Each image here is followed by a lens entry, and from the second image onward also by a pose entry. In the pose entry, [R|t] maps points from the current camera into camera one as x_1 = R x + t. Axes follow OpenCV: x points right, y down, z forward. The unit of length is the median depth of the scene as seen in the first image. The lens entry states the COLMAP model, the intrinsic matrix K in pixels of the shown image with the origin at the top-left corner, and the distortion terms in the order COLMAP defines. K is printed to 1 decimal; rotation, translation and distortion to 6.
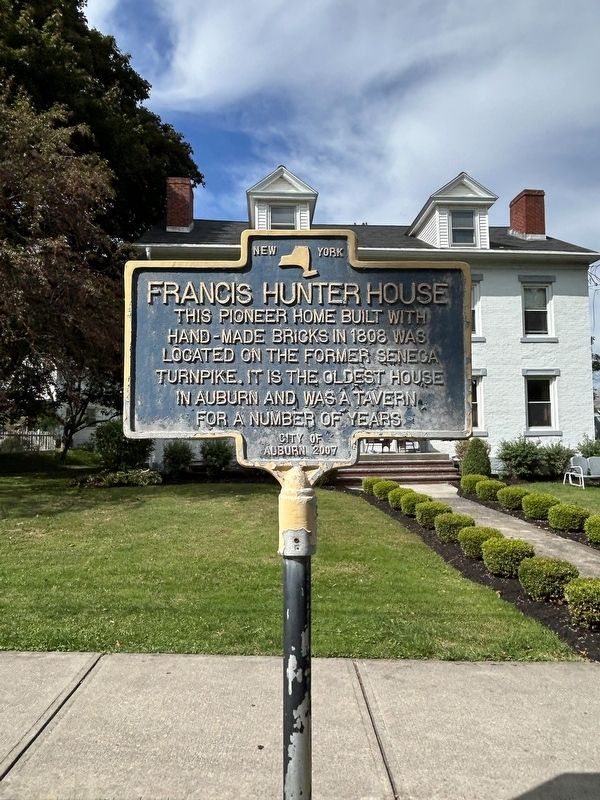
lens RADIAL K [[545.8, 0, 300.8], [0, 545.8, 400.2], [0, 0, 1]] dist [-0.011227, -0.003317]
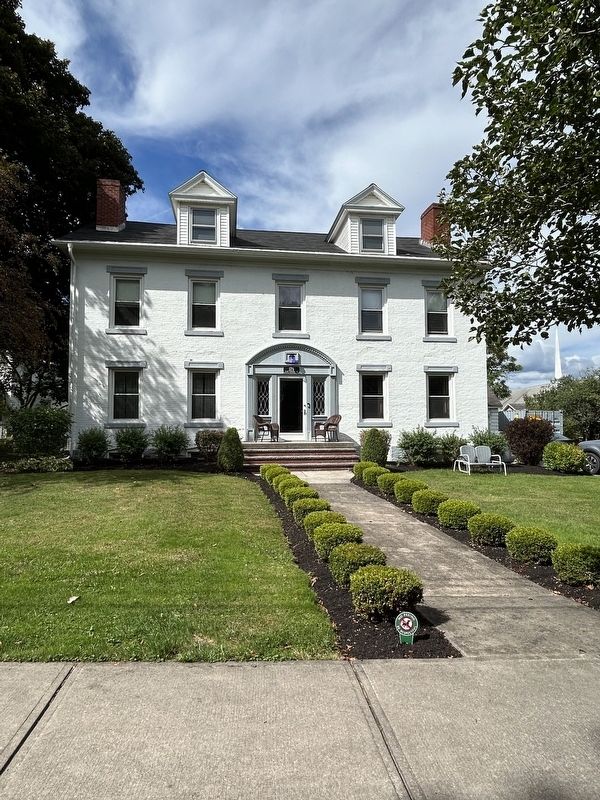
lens RADIAL K [[488.3, 0, 298.6], [0, 488.3, 399.8], [0, 0, 1]] dist [-0.015384, 0.008972]
pose [[0.997538, 0.009673, 0.069462, 0.092631], [-0.010215, 0.999920, 0.007462, 0.006667], [-0.069385, -0.008153, 0.997557, 0.040089]]
